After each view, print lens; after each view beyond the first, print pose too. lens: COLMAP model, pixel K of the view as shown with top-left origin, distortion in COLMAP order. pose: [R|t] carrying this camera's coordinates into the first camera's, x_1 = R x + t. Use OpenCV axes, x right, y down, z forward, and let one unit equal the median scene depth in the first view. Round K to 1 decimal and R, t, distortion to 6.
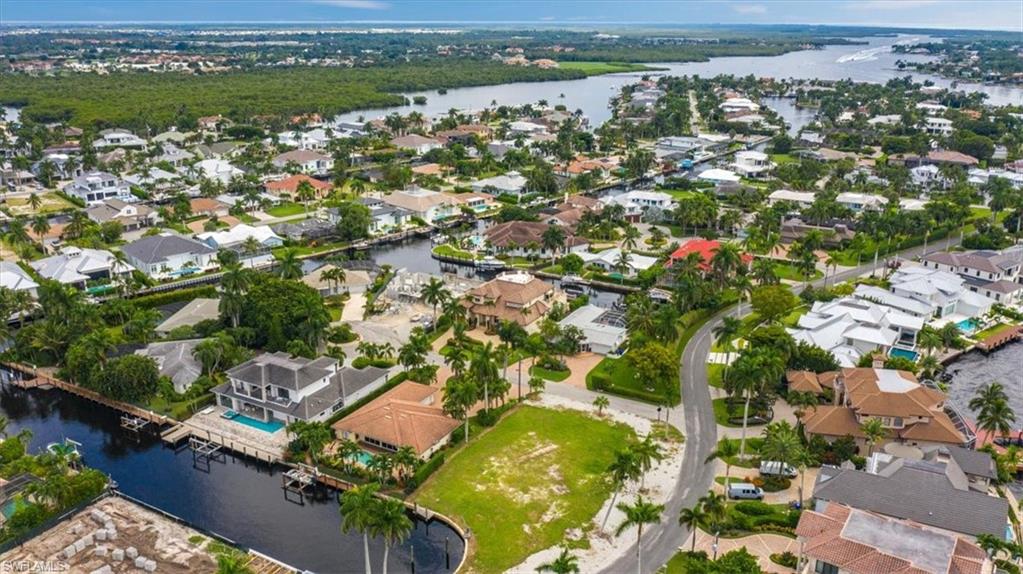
lens RADIAL K [[799.0, 0, 512.9], [0, 799.0, 290.5], [0, 0, 1]] dist [-0.014804, 0.011558]
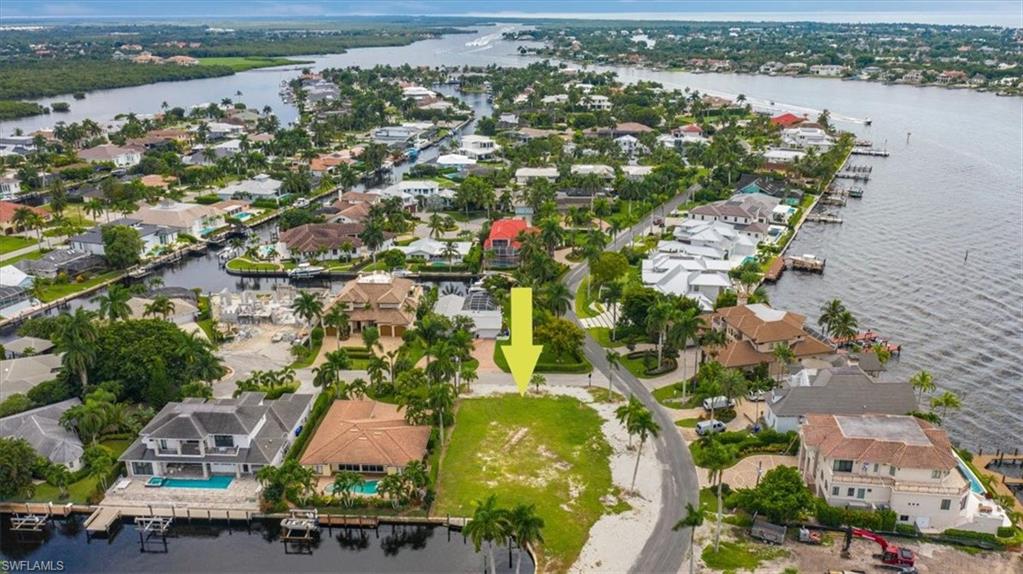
lens RADIAL K [[799.0, 0, 510.1], [0, 799.0, 284.4], [0, 0, 1]] dist [-0.014804, 0.011558]
pose [[0.897182, -0.149423, 0.415616, -0.166857], [0.148545, 0.988298, 0.034653, -0.011900], [-0.415931, 0.030648, 0.908880, 0.035338]]
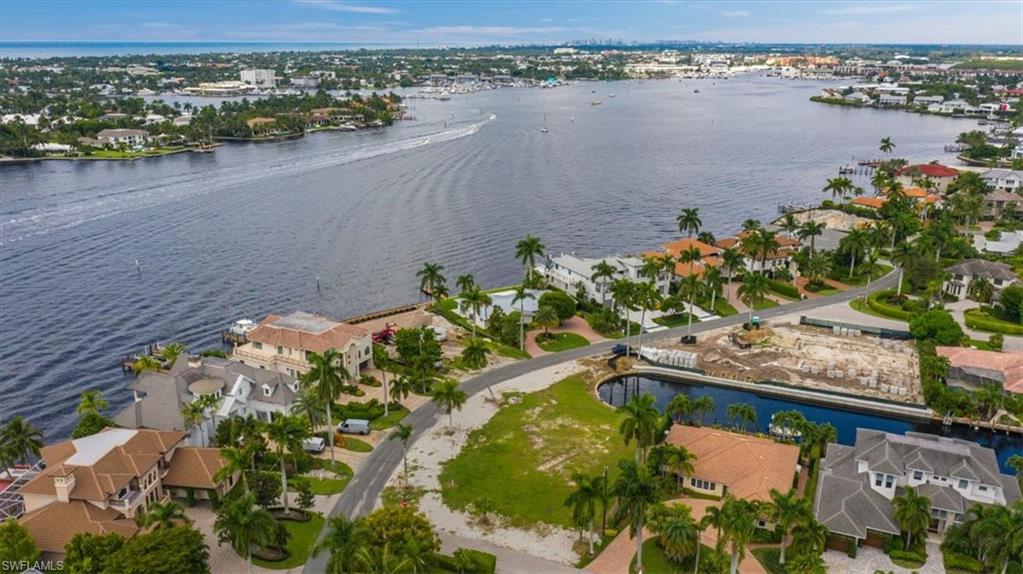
lens RADIAL K [[799.0, 0, 514.0], [0, 799.0, 281.9], [0, 0, 1]] dist [-0.014804, 0.011558]
pose [[-0.995643, 0.022108, -0.090590, 0.071812], [-0.034087, 0.817966, 0.574256, -0.214270], [0.086795, 0.574842, -0.813648, 0.732284]]
